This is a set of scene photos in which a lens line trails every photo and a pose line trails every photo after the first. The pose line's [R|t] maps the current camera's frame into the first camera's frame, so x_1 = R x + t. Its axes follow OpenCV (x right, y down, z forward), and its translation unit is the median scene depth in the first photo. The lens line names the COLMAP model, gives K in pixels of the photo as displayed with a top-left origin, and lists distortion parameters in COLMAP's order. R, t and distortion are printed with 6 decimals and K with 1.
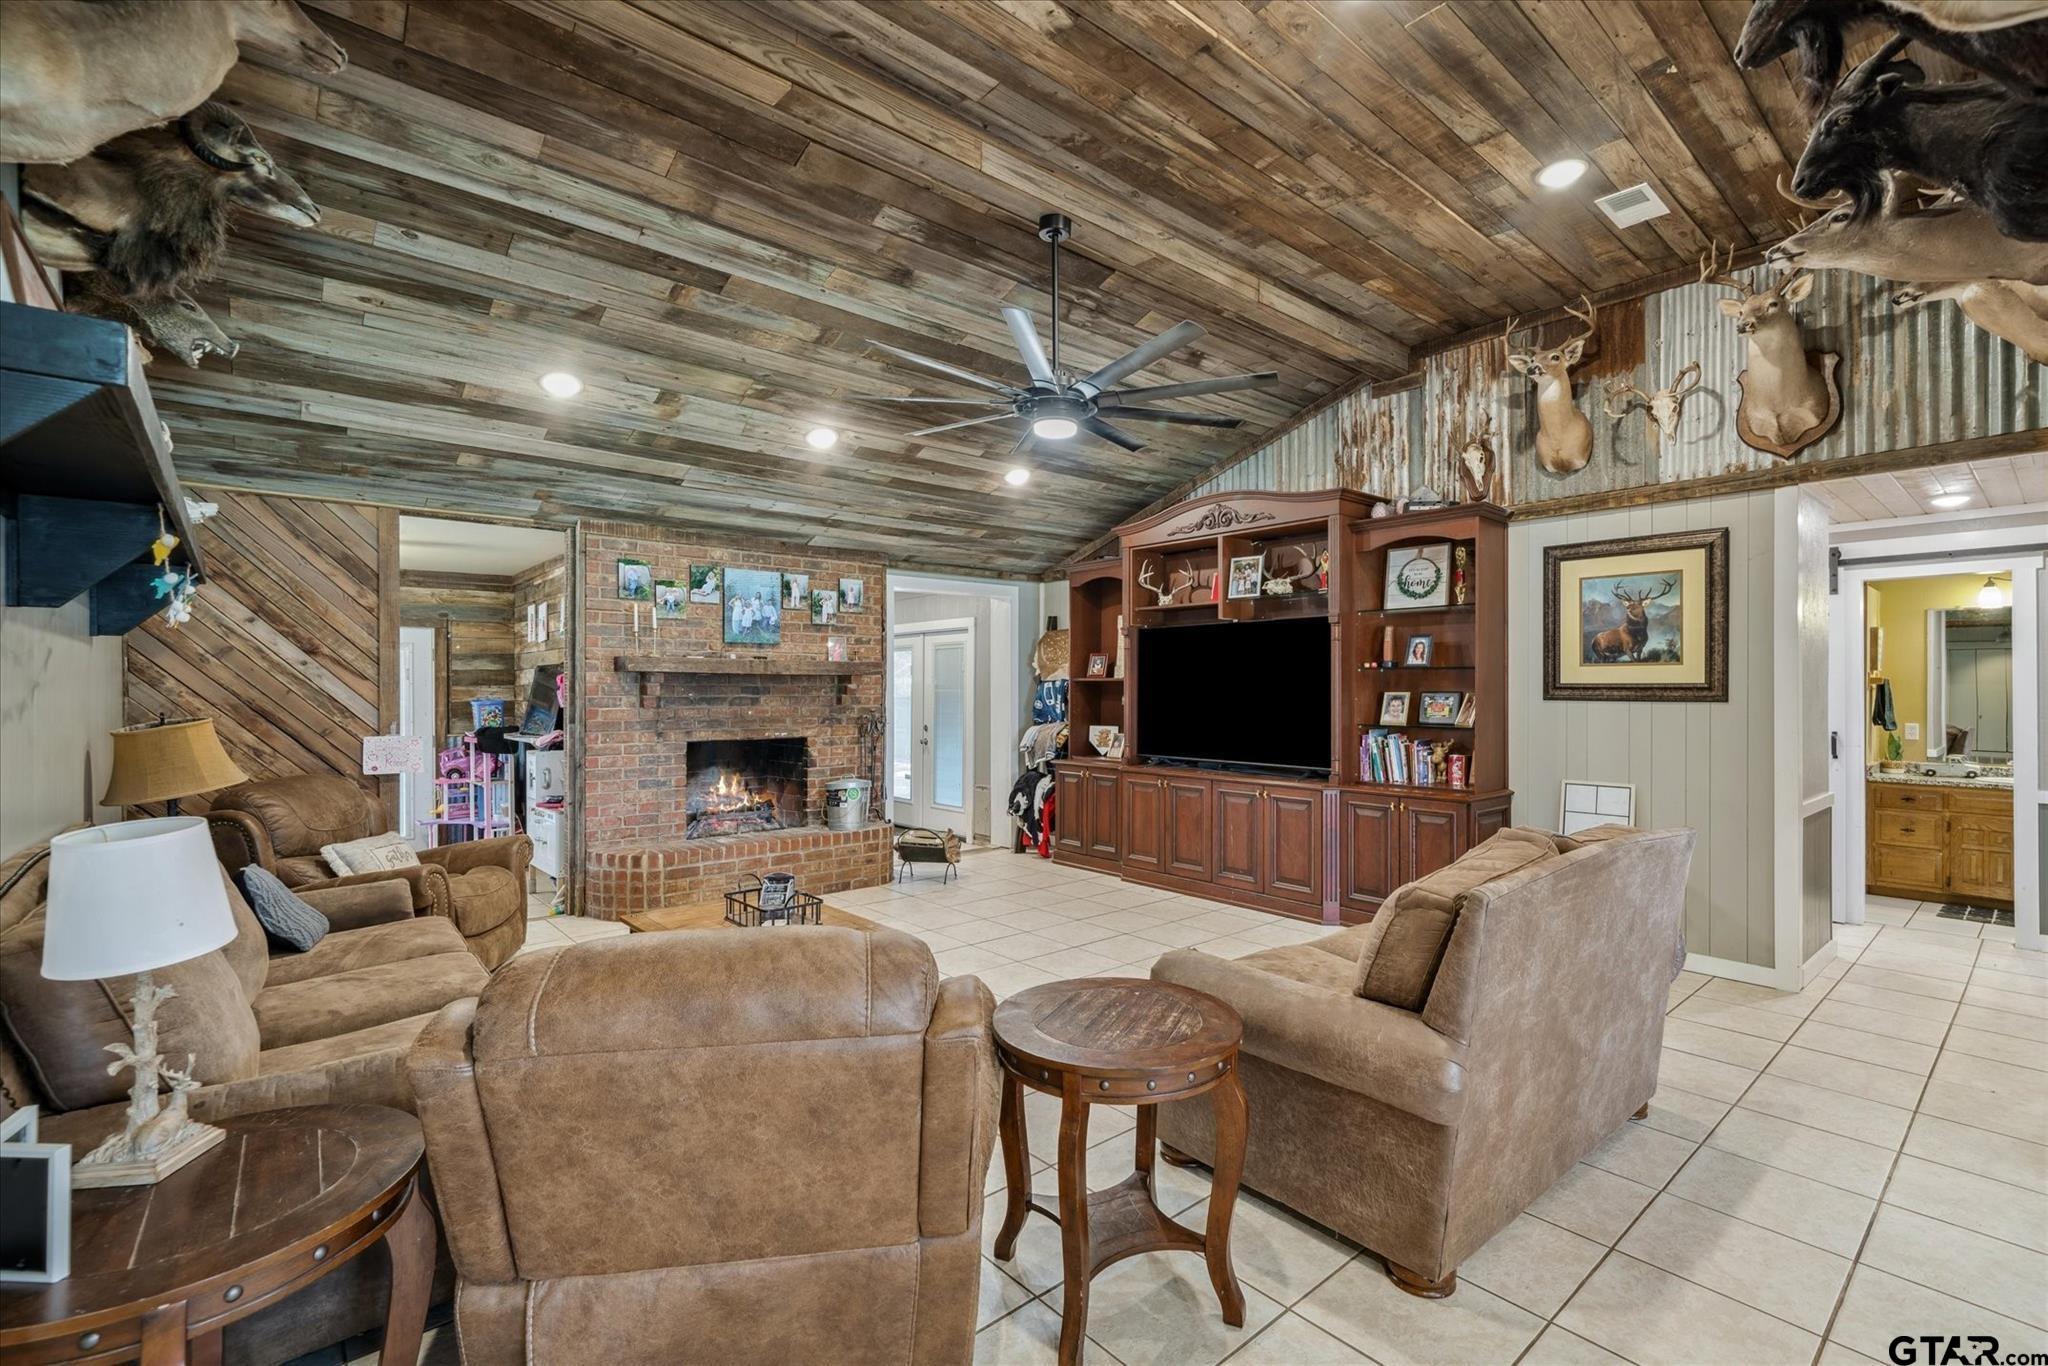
lens RADIAL K [[919.9, 0, 1038.8], [0, 919.9, 687.6], [0, 0, 1]] dist [0.000757, 0.000174]
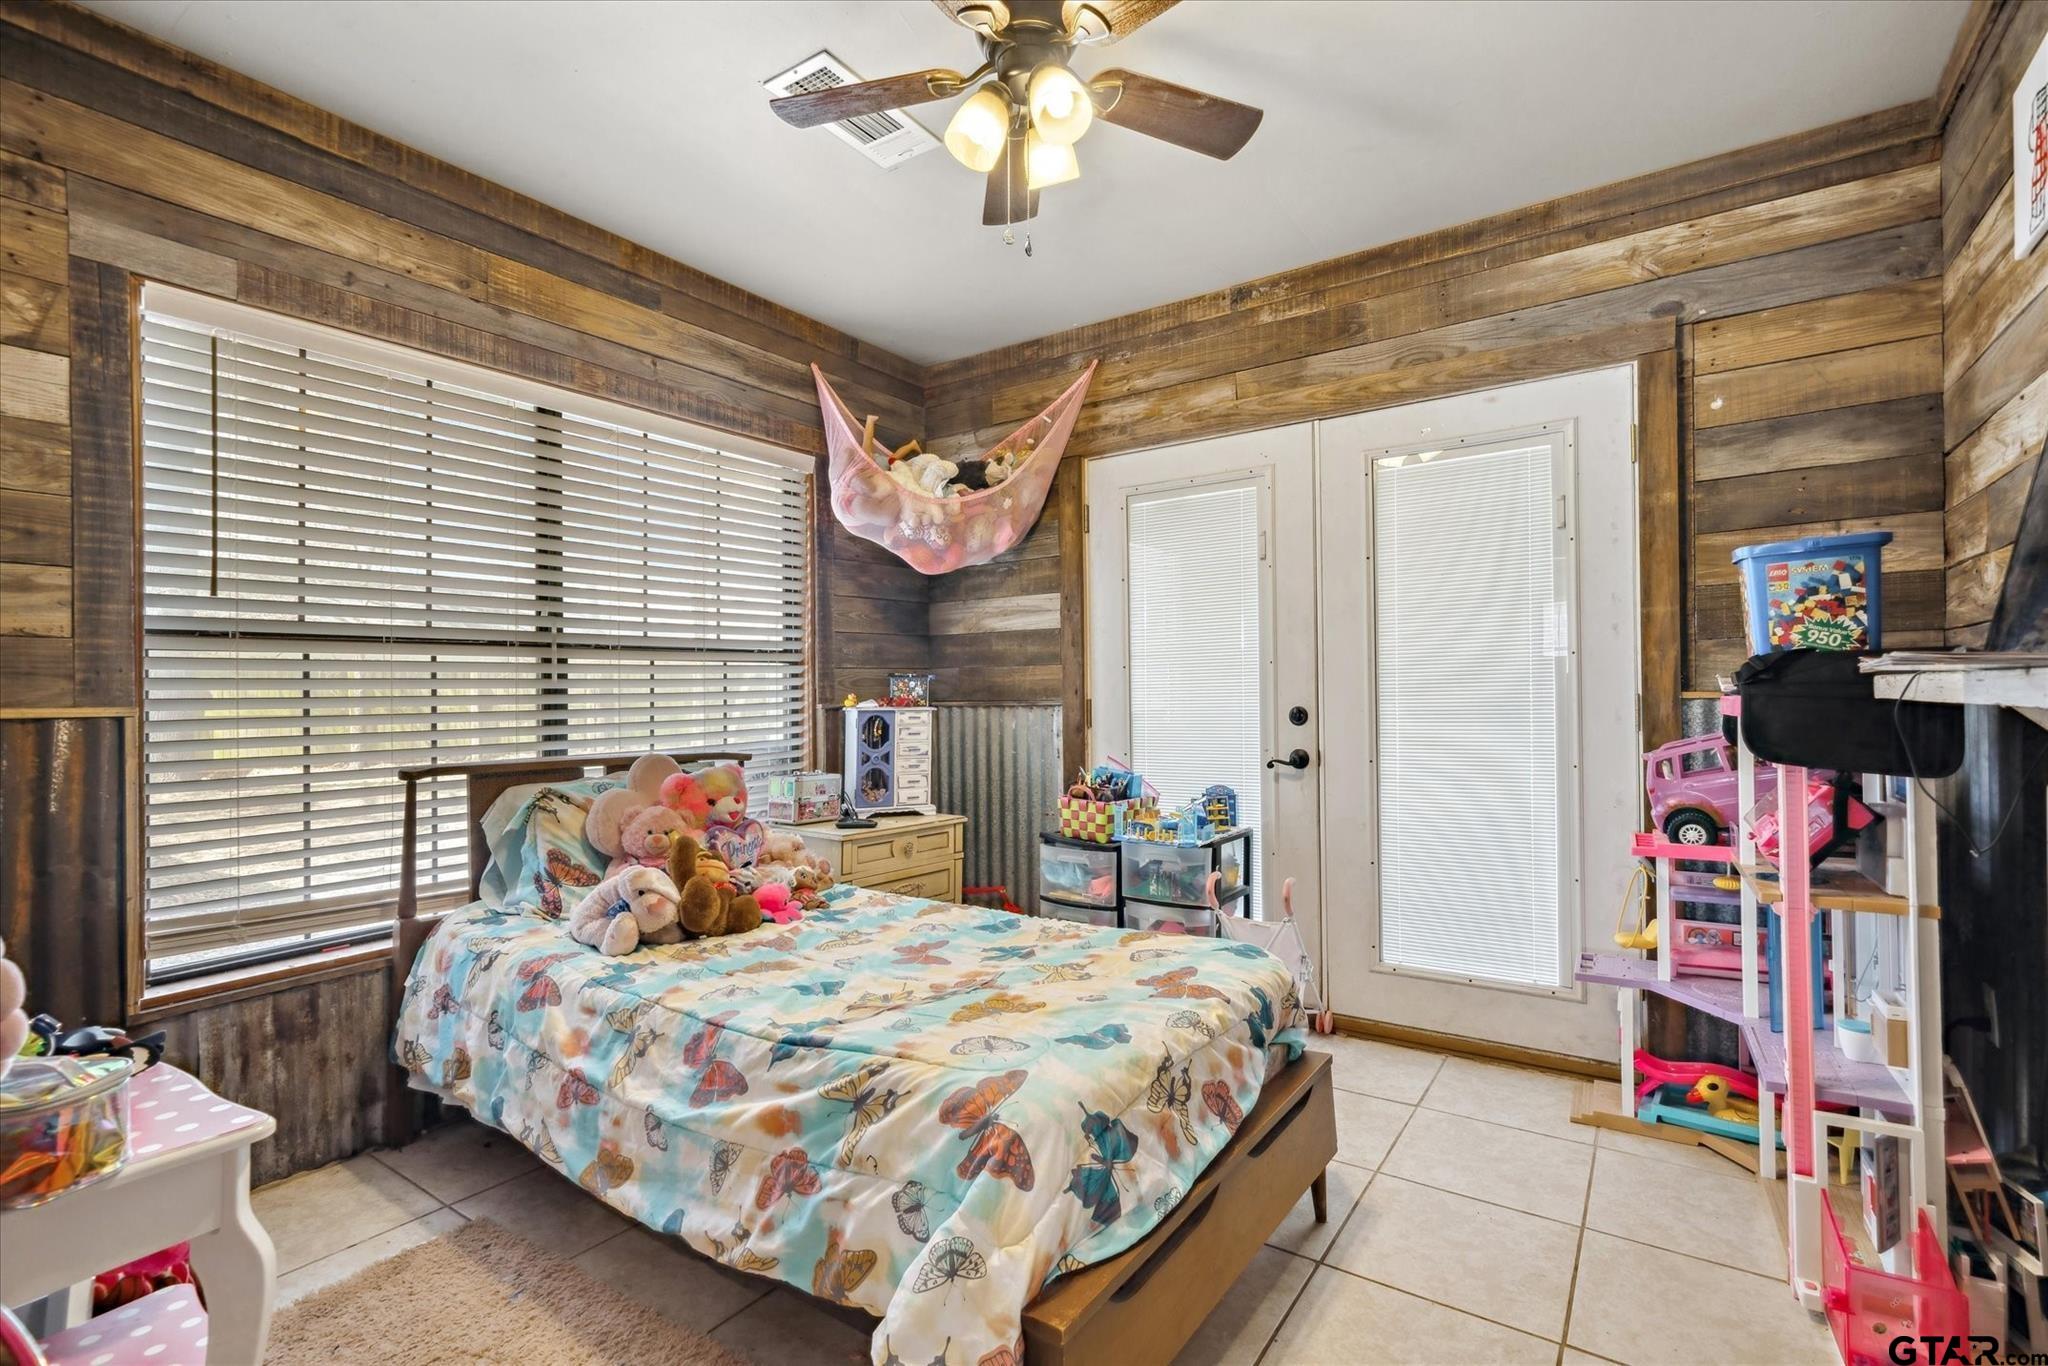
lens RADIAL K [[919.9, 0, 1038.8], [0, 919.9, 687.6], [0, 0, 1]] dist [0.000757, 0.000174]
pose [[0.255306, 0.000577, -0.966860, -0.402332], [0.007572, 0.999968, 0.002596, 0.047347], [0.966831, -0.007984, 0.255293, 0.717989]]
